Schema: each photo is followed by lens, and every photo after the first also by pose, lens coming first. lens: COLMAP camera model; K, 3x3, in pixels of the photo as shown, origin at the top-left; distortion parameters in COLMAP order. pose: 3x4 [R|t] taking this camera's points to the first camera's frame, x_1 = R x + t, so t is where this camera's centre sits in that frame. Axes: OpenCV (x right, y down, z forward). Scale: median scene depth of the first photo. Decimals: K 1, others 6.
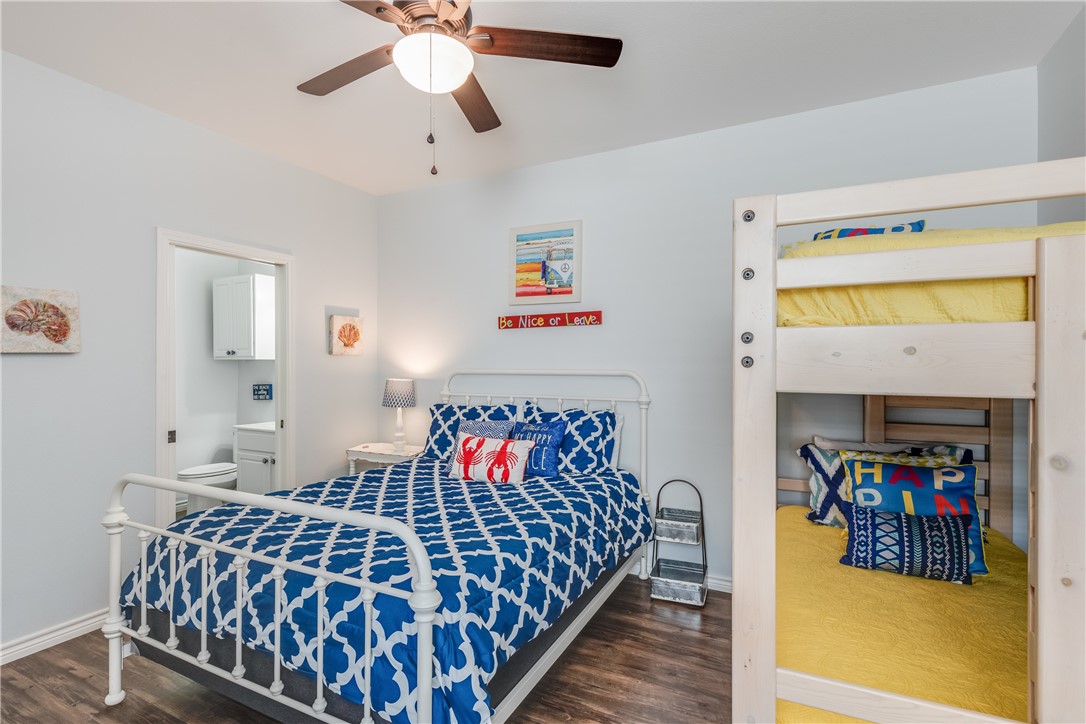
lens RADIAL K [[526.6, 0, 537.4], [0, 526.6, 367.5], [0, 0, 1]] dist [-0.001753, -0.000081]
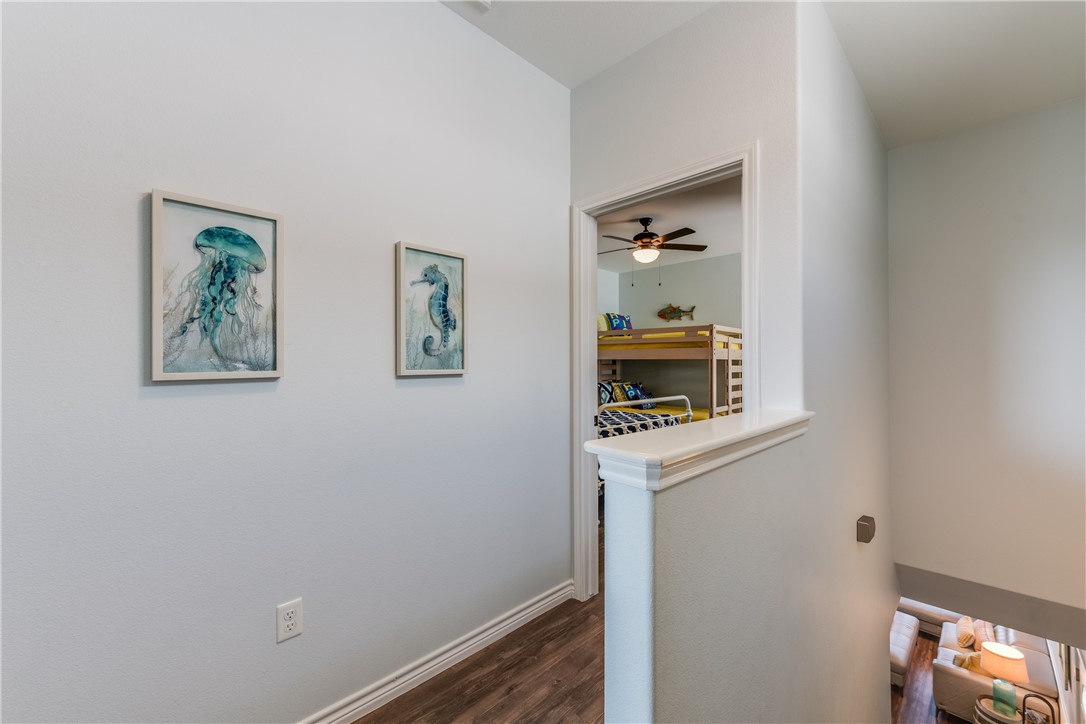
lens RADIAL K [[411.7, 0, 543.0], [0, 411.7, 362.0], [0, 0, 1]] dist [-0.055587, 0.000000]
pose [[0.313596, -0.002455, 0.949553, -1.303008], [0.007101, 0.999975, 0.000240, 0.018914], [-0.949530, 0.006668, 0.313606, 0.420557]]
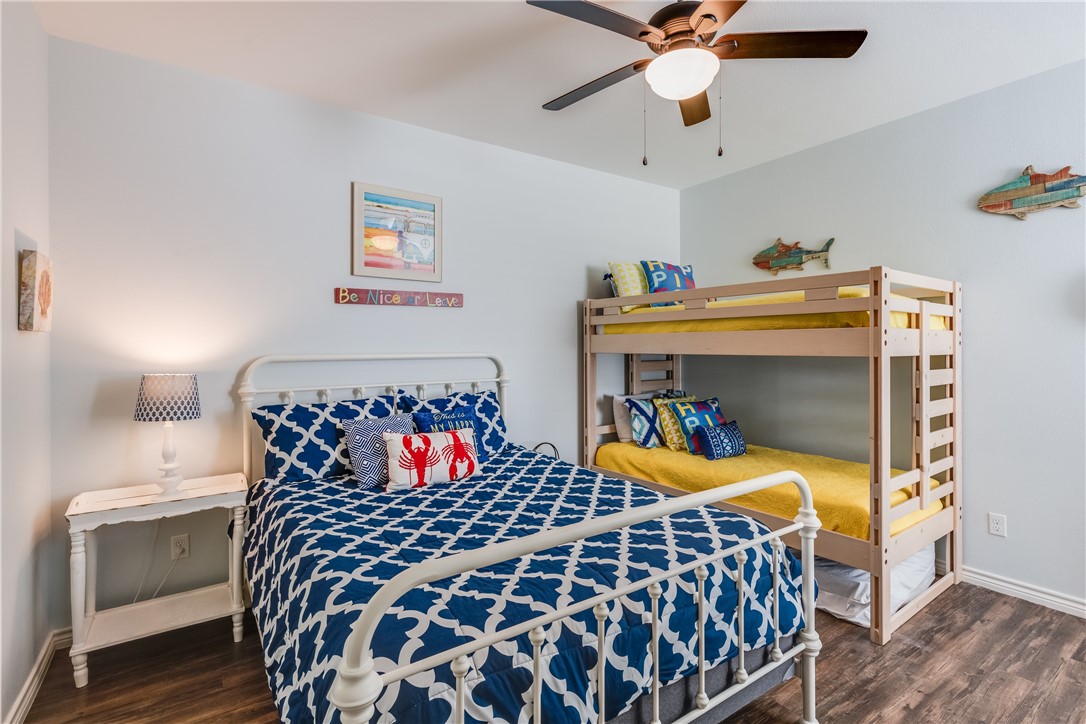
lens RADIAL K [[502.9, 0, 551.3], [0, 502.9, 348.4], [0, 0, 1]] dist [-0.003441, -0.000645]
pose [[0.466102, -0.008455, 0.884691, -0.627153], [0.011902, 0.999924, 0.003286, -0.003938], [-0.884651, 0.008998, 0.466167, 0.384241]]
